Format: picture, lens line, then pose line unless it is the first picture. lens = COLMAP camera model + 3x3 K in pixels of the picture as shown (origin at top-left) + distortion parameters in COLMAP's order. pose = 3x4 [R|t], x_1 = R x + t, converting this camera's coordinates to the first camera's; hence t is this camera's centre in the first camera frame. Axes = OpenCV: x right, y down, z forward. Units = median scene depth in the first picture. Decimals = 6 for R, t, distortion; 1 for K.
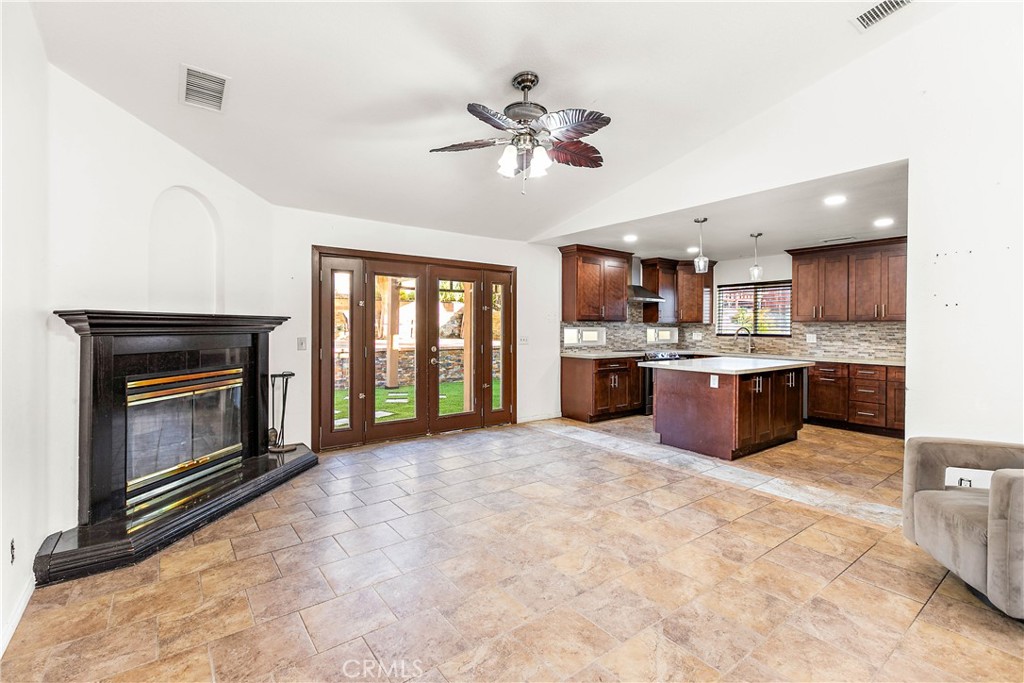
lens RADIAL K [[456.9, 0, 510.7], [0, 456.9, 330.9], [0, 0, 1]] dist [0.000379, 0.000091]
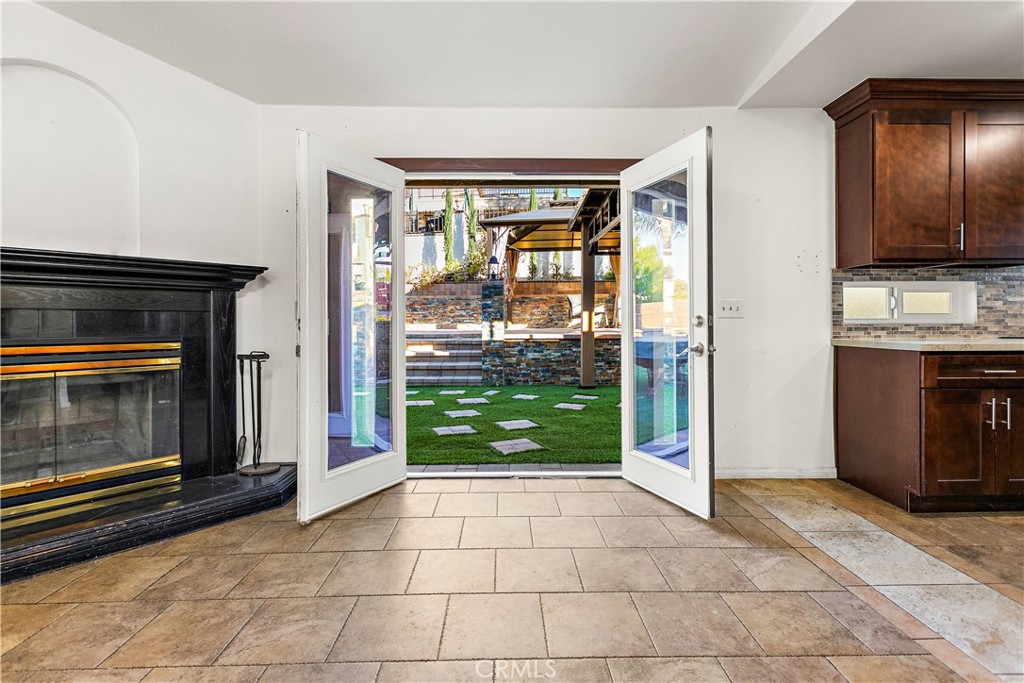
lens RADIAL K [[459.0, 0, 513.5], [0, 459.0, 325.7], [0, 0, 1]] dist [0.000935, -0.000157]
pose [[0.810642, -0.006222, -0.585508, 0.123924], [0.003704, 0.999978, -0.005499, 0.038759], [0.585530, 0.002289, 0.810648, 0.458508]]
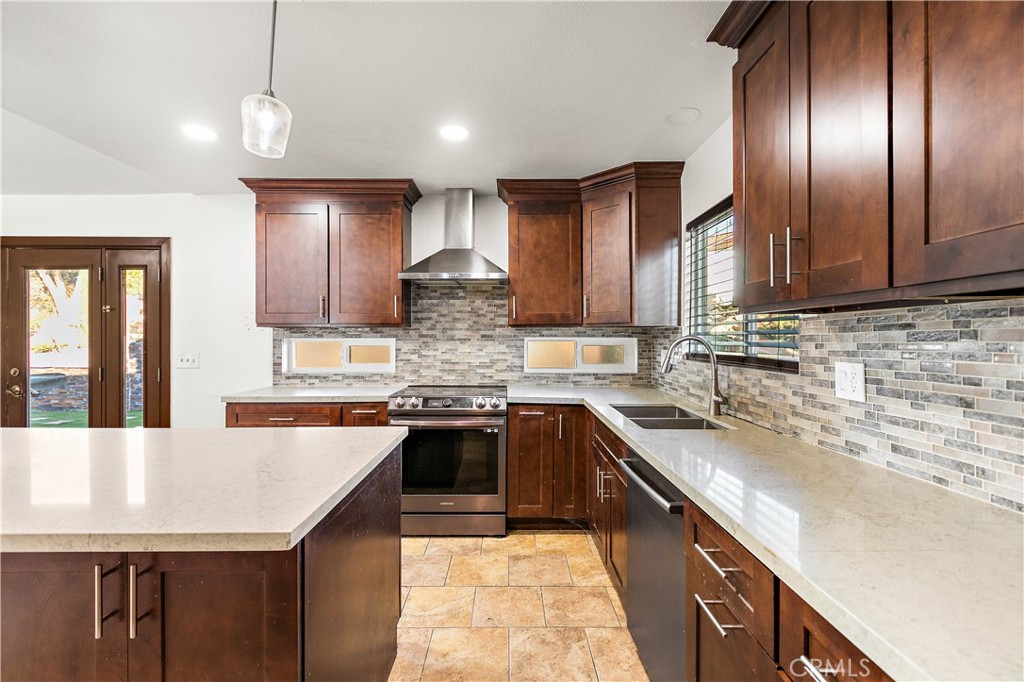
lens RADIAL K [[458.9, 0, 512.0], [0, 458.9, 341.0], [0, 0, 1]] dist [0.000114, 0.000056]
pose [[0.802626, -0.002230, -0.596479, 0.696119], [-0.000660, 0.999989, -0.004627, -0.002468], [0.596483, 0.004107, 0.802615, 0.756757]]
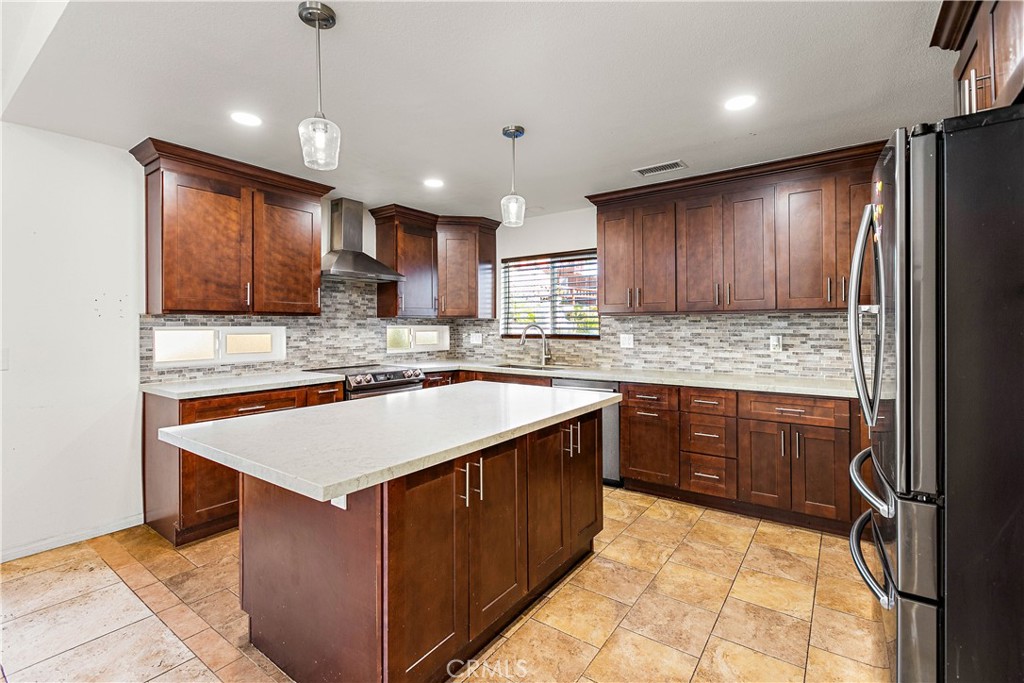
lens RADIAL K [[459.0, 0, 513.5], [0, 459.0, 325.7], [0, 0, 1]] dist [0.000935, -0.000157]
pose [[0.954684, -0.008372, 0.297504, 0.341193], [0.010981, 0.999915, -0.007099, -0.001922], [-0.297420, 0.010044, 0.954694, 0.470280]]
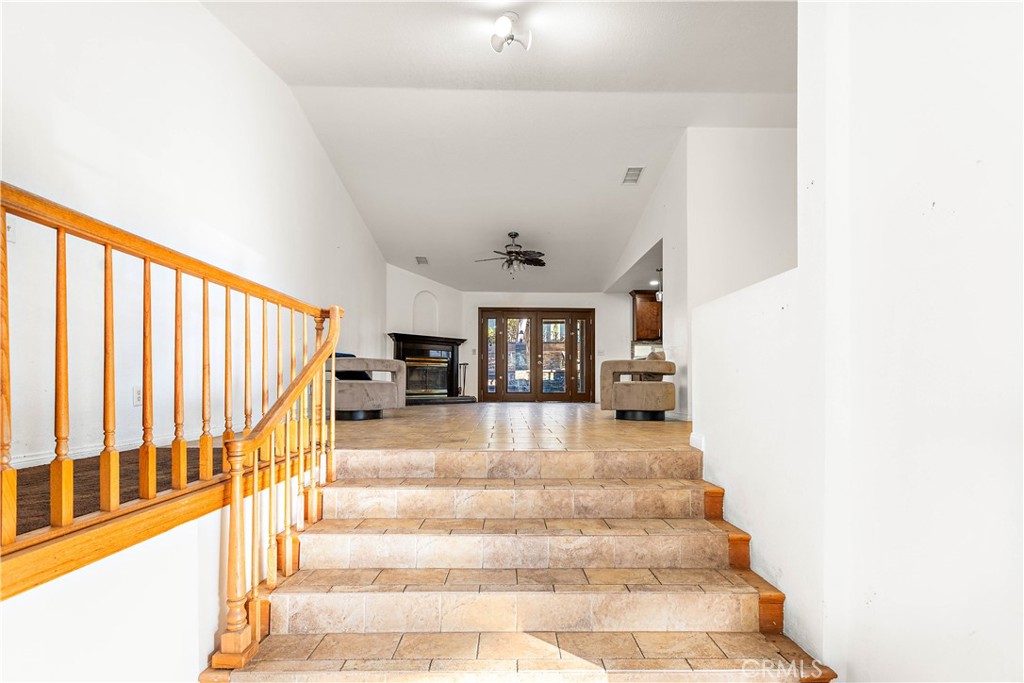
lens RADIAL K [[472.6, 0, 517.2], [0, 472.6, 382.8], [0, 0, 1]] dist [0.000239, -0.000040]
pose [[0.808989, -0.004520, -0.587806, 0.761696], [-0.004667, 0.999890, -0.014112, 0.150157], [0.587805, 0.014160, 0.808879, -0.528362]]
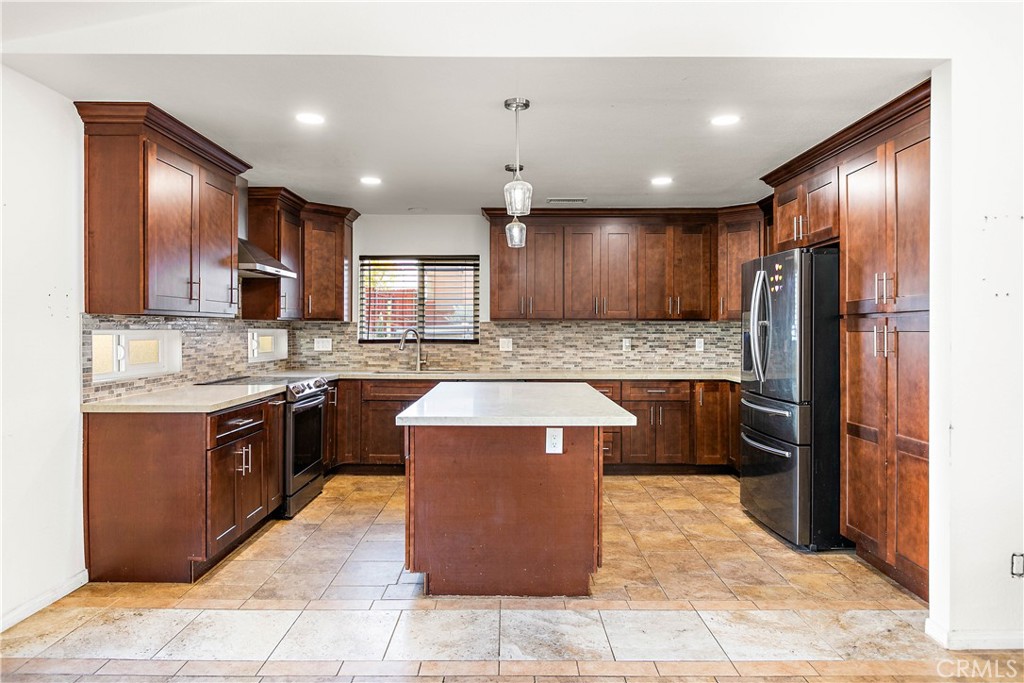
lens RADIAL K [[630.0, 0, 512.7], [0, 630.0, 328.8], [0, 0, 1]] dist [-0.005121, -0.002903]
pose [[0.597738, -0.003941, 0.801682, -0.084805], [0.008862, 0.999959, -0.001691, -0.005418], [-0.801643, 0.008115, 0.597748, 0.460521]]
